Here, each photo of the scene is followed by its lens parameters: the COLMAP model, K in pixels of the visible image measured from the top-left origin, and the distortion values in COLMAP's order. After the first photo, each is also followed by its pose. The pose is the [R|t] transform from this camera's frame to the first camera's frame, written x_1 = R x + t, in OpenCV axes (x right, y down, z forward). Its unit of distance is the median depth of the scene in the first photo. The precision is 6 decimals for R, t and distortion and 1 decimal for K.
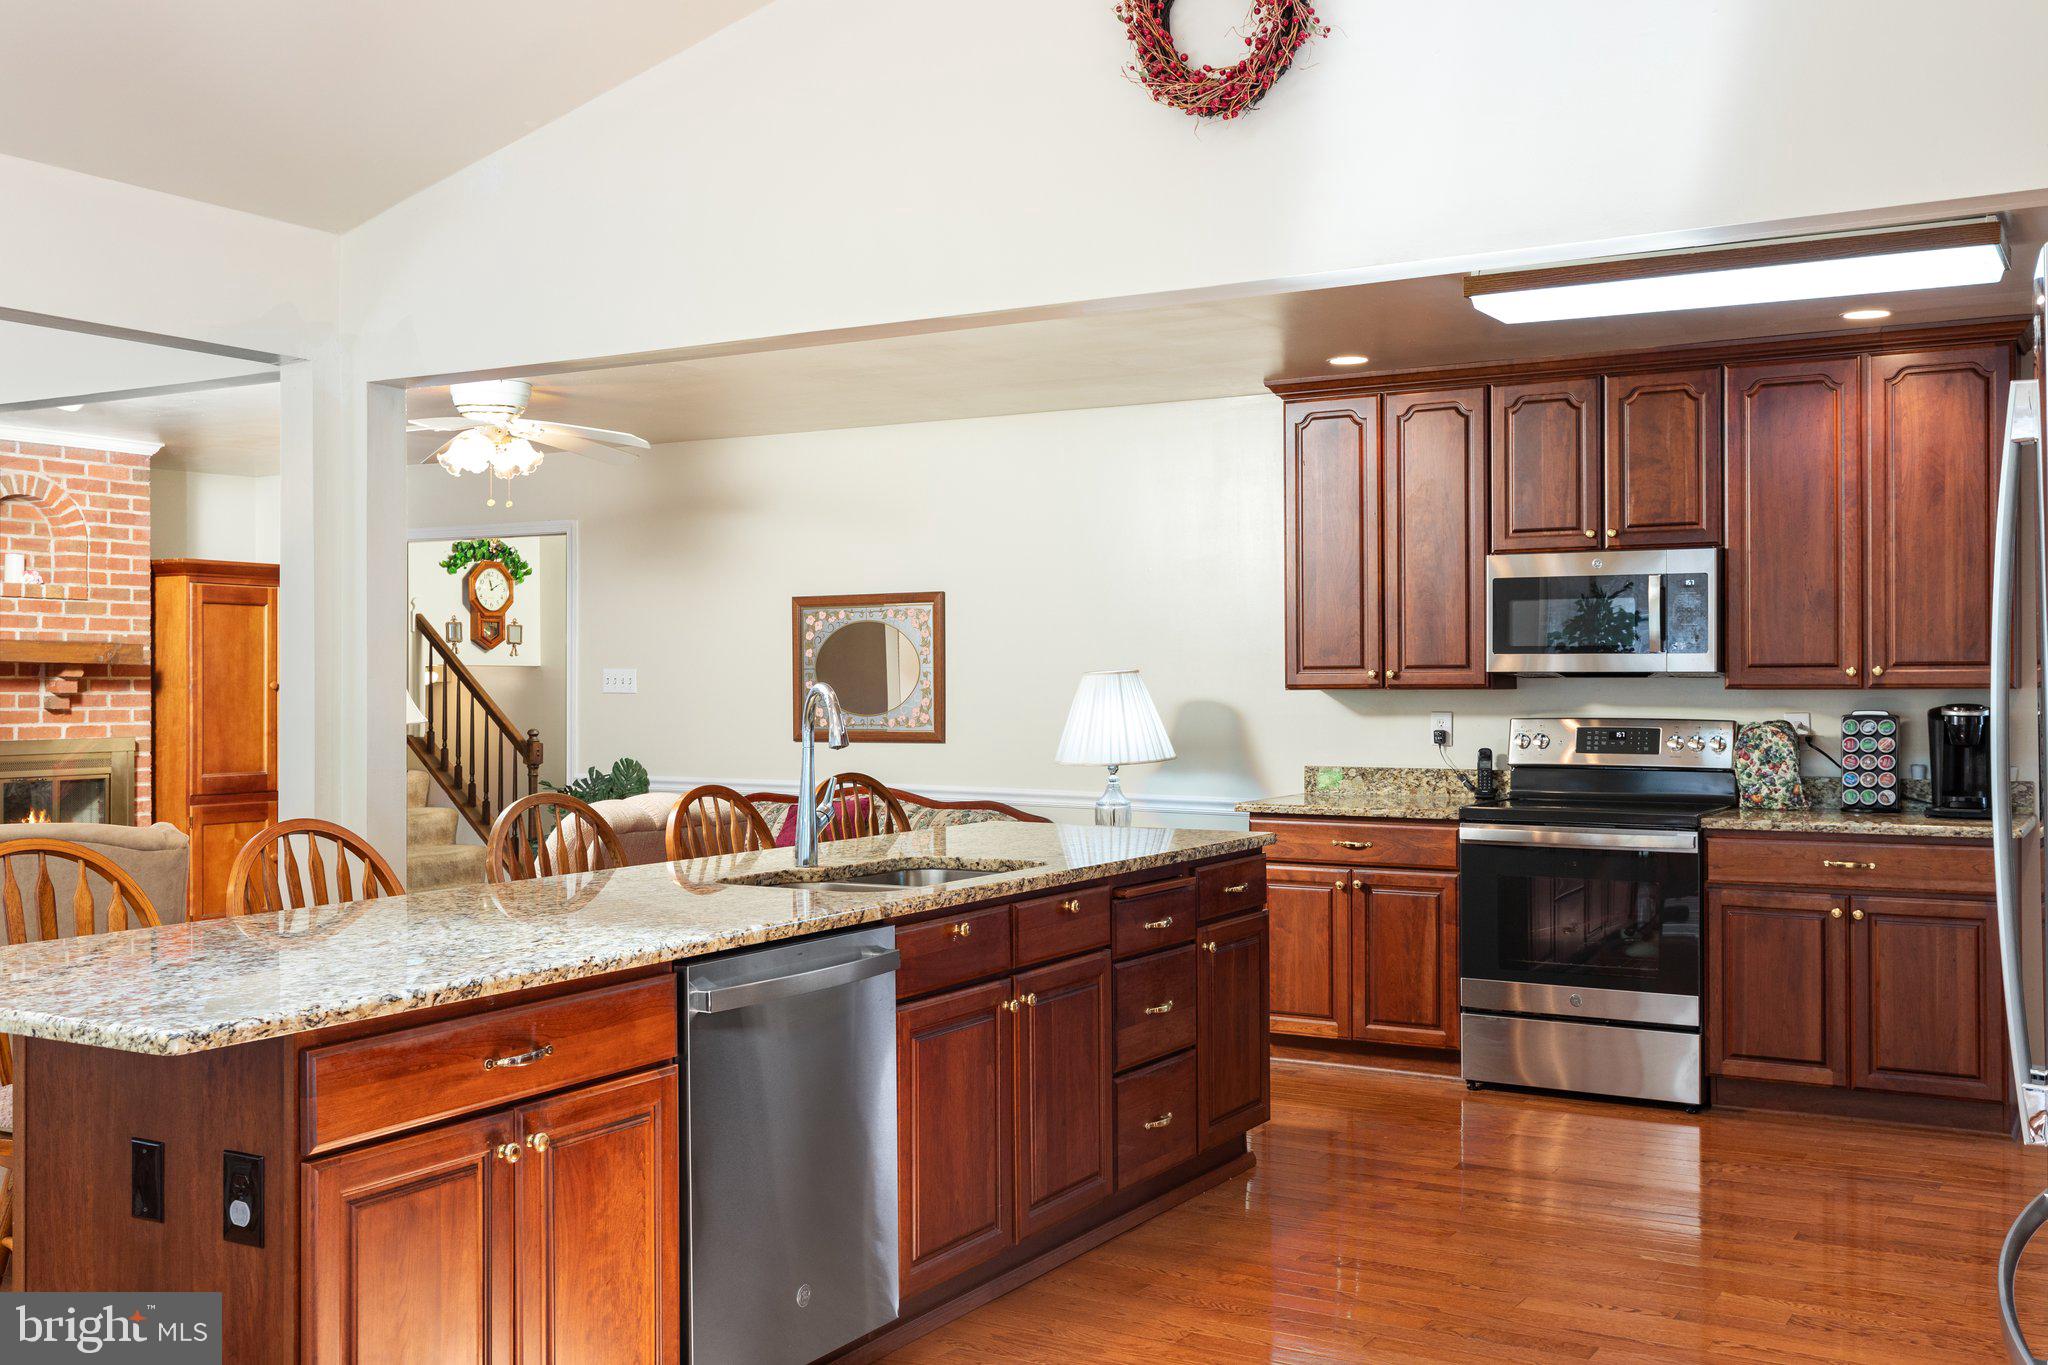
lens RADIAL K [[1980.2, 0, 1022.9], [0, 1980.2, 677.5], [0, 0, 1]] dist [0.013173, 0.000000]
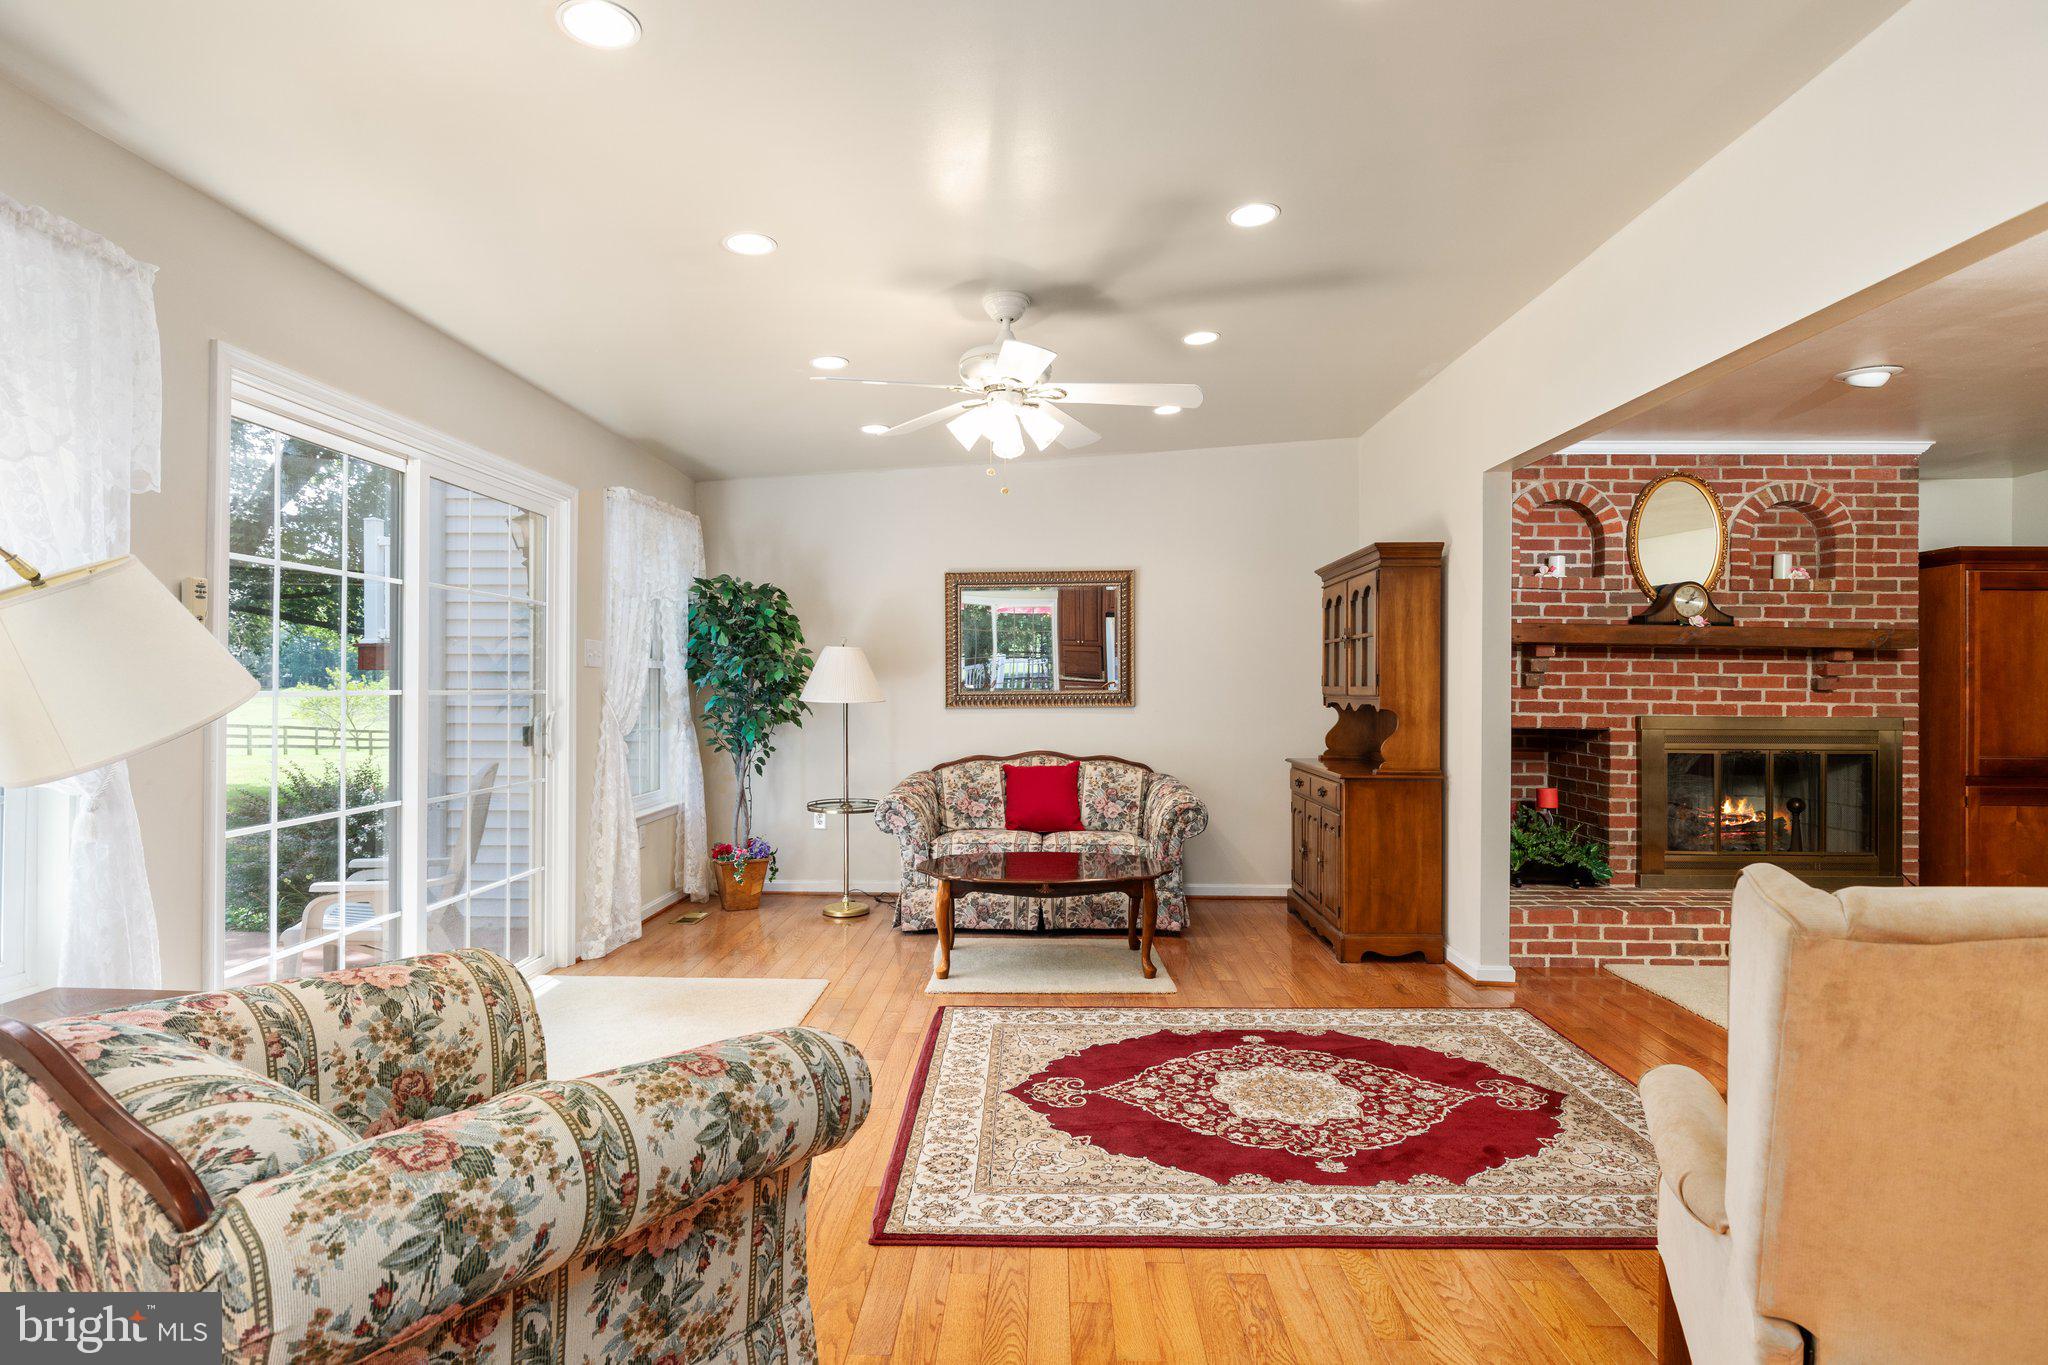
lens RADIAL K [[1020.8, 0, 1022.8], [0, 1020.8, 676.6], [0, 0, 1]] dist [0.000102, -0.000770]
pose [[0.502666, -0.001233, -0.864480, -0.289516], [-0.005858, 0.999971, -0.004832, 0.018351], [0.864461, 0.007493, 0.502644, 0.430229]]
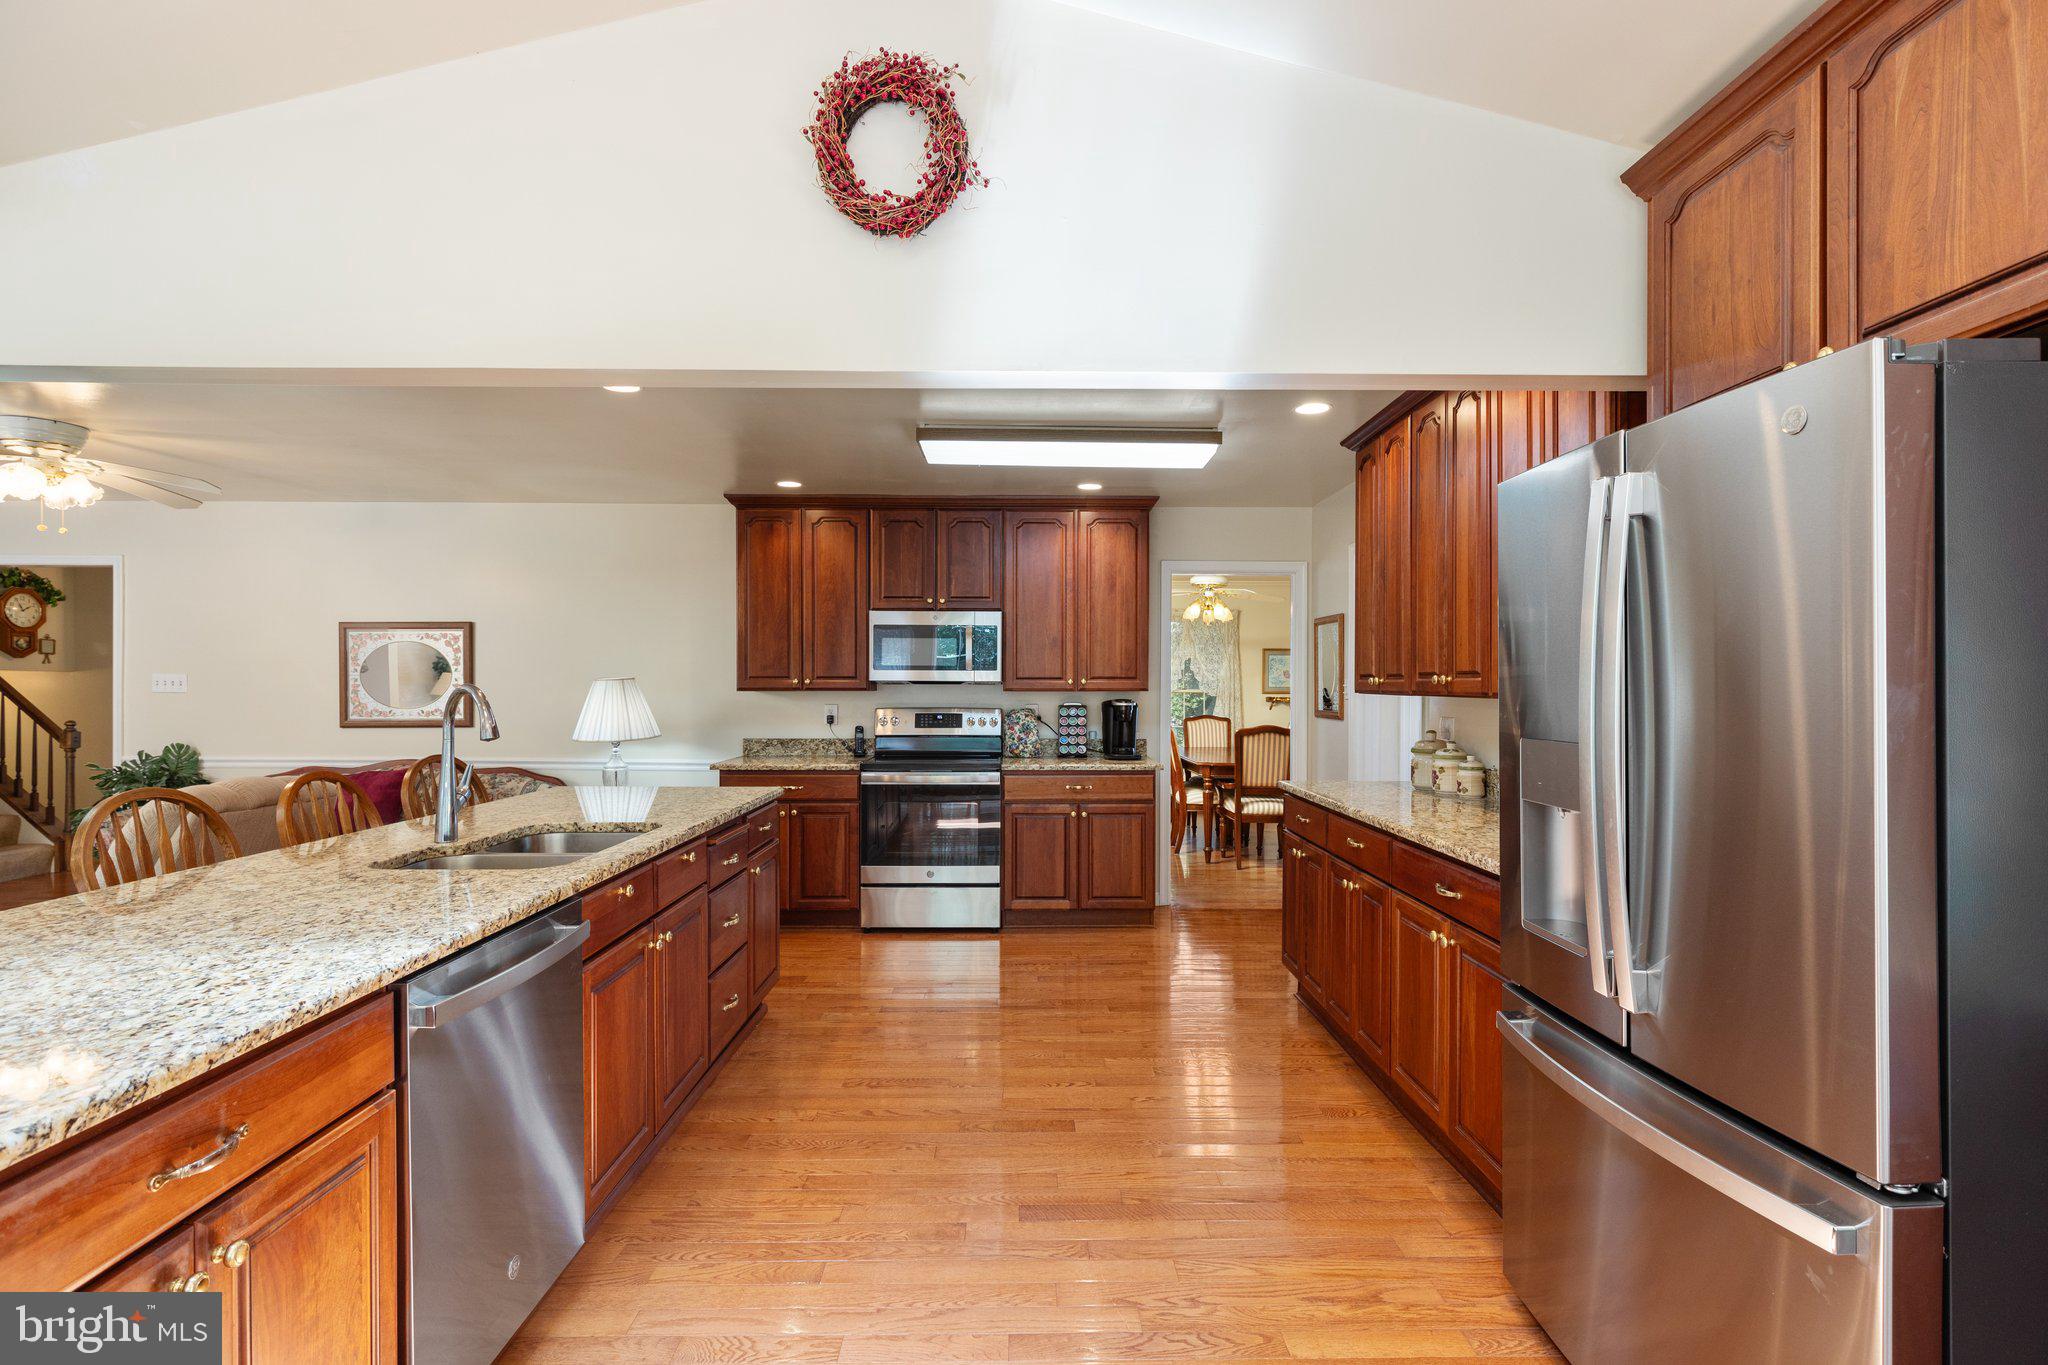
lens RADIAL K [[977.3, 0, 1032.9], [0, 977.3, 691.4], [0, 0, 1]] dist [0.001414, -0.001045]
pose [[0.851428, 0.002063, 0.524467, -0.086117], [-0.005270, 0.999975, 0.004622, 0.001981], [-0.524445, -0.006699, 0.851418, 0.242049]]
